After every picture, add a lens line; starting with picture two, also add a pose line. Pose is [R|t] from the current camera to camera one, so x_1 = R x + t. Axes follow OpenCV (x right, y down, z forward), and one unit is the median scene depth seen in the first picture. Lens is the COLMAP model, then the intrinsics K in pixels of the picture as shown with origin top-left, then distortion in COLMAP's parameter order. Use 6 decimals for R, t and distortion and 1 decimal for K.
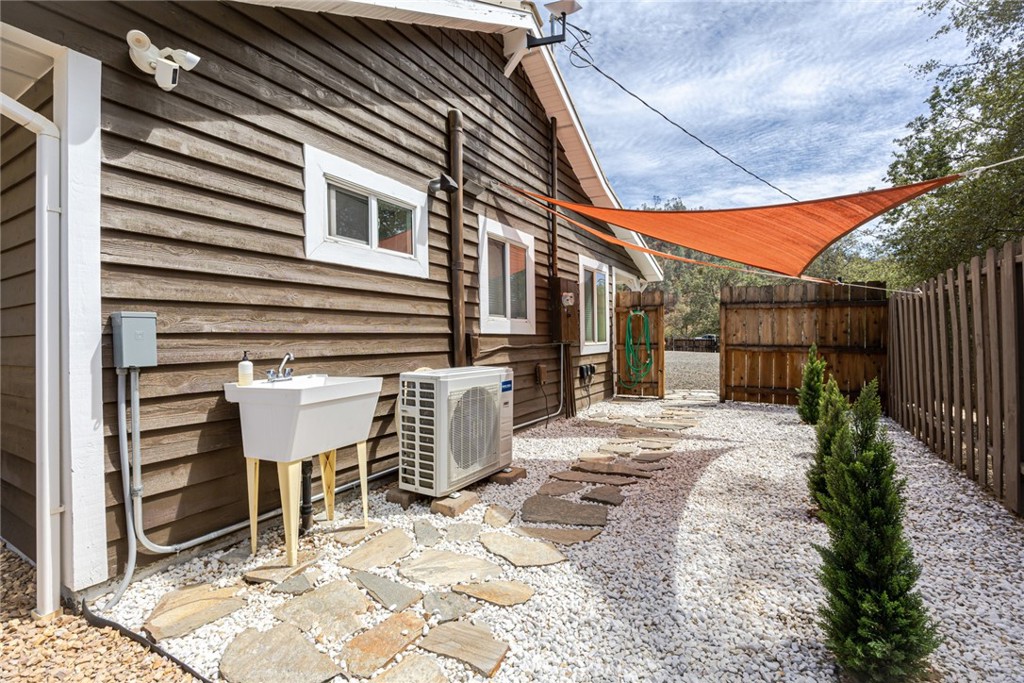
lens RADIAL K [[463.4, 0, 513.2], [0, 463.4, 339.8], [0, 0, 1]] dist [-0.013389, -0.000578]
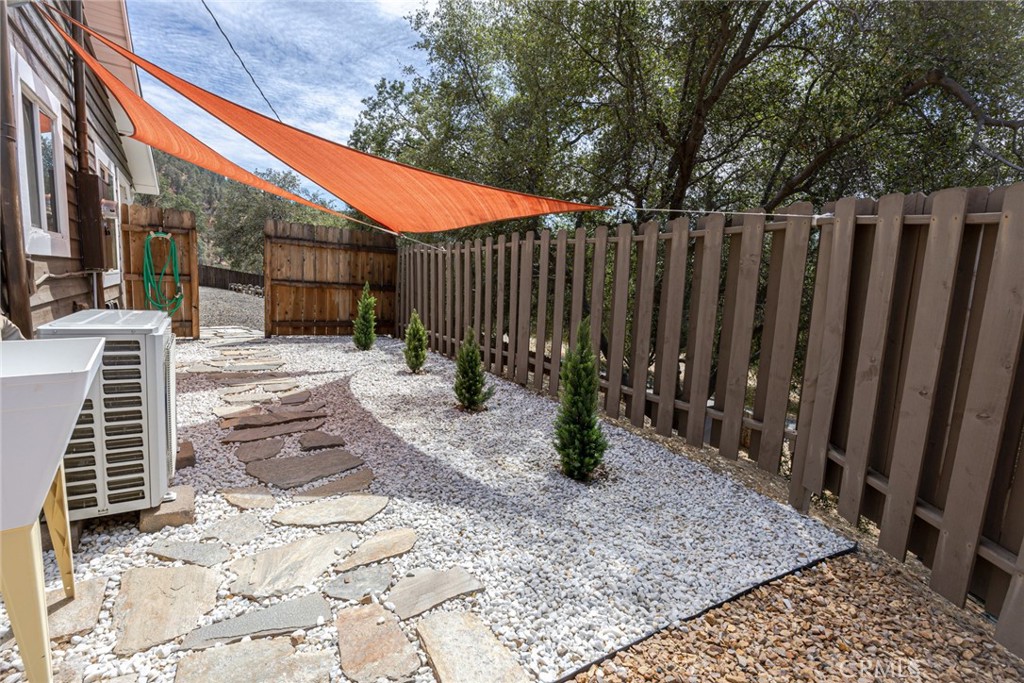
lens RADIAL K [[463.4, 0, 512.5], [0, 463.4, 336.6], [0, 0, 1]] dist [-0.013389, -0.000578]
pose [[0.432844, -0.076866, 0.898186, -0.343703], [-0.051474, 0.992625, 0.109754, -0.004795], [-0.899998, -0.093740, 0.425695, 0.177191]]
